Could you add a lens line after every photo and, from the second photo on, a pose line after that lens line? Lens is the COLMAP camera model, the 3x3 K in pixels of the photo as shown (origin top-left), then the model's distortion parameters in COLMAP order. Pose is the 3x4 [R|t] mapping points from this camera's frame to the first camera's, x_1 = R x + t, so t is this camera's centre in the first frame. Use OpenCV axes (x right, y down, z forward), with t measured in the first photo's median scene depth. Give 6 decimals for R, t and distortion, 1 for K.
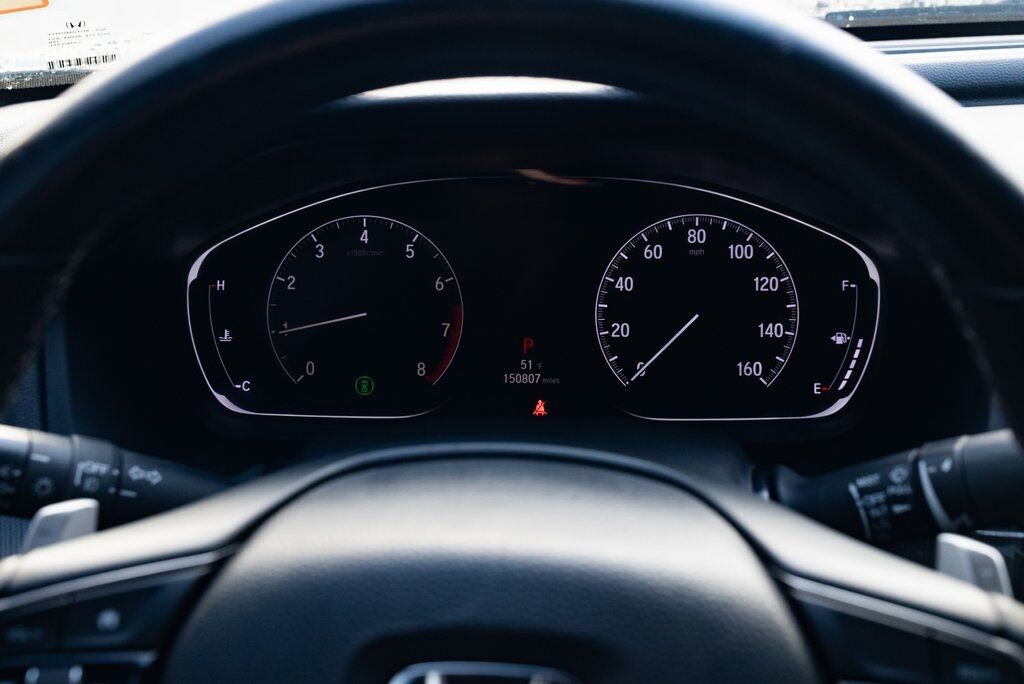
lens RADIAL K [[1218.9, 0, 512.0], [0, 1218.9, 342.0], [0, 0, 1]] dist [0.000174, -0.013341]
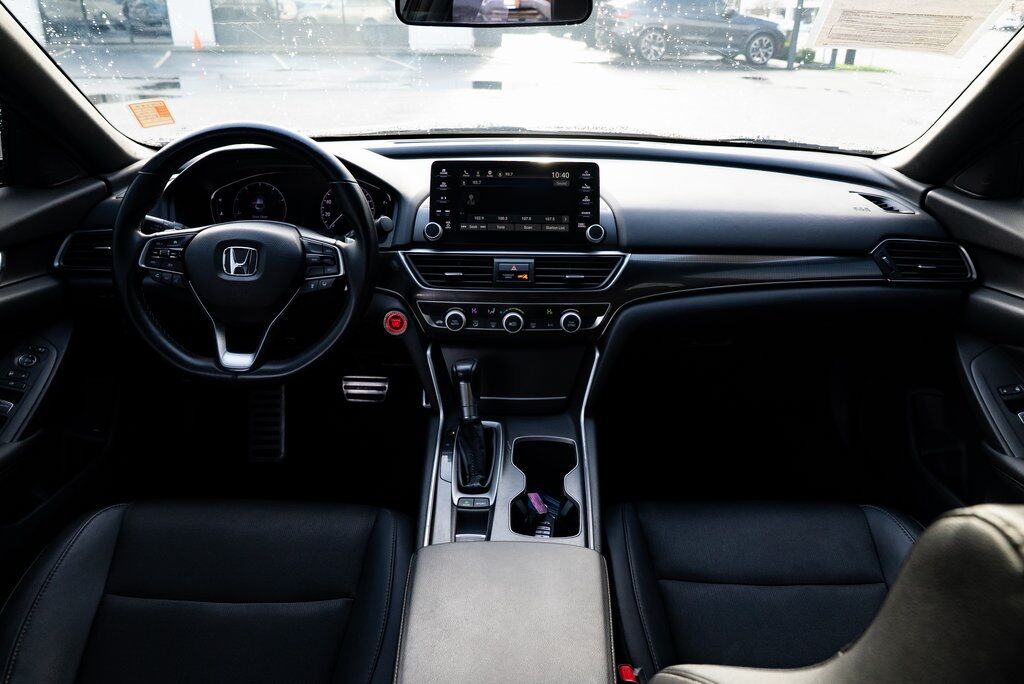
lens RADIAL K [[697.6, 0, 512.0], [0, 697.6, 342.0], [0, 0, 1]] dist [-0.046233, 0.038153]
pose [[0.999000, 0.016286, 0.041648, 0.577225], [-0.018254, 0.998713, 0.047315, 0.273344], [-0.040824, -0.048028, 0.998011, -1.181408]]
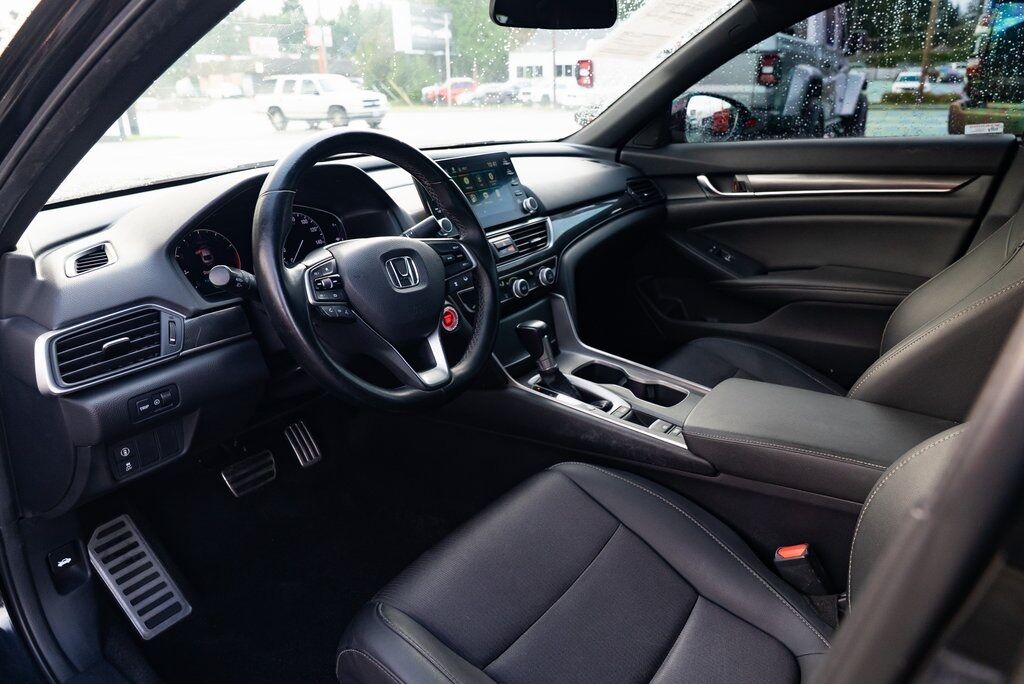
lens RADIAL K [[692.2, 0, 516.1], [0, 692.2, 340.1], [0, 0, 1]] dist [-0.053573, 0.036125]
pose [[0.542110, -0.275943, 0.793708, -1.126239], [0.325637, 0.939725, 0.104294, 0.232661], [-0.774646, 0.201922, 0.599292, -0.553294]]
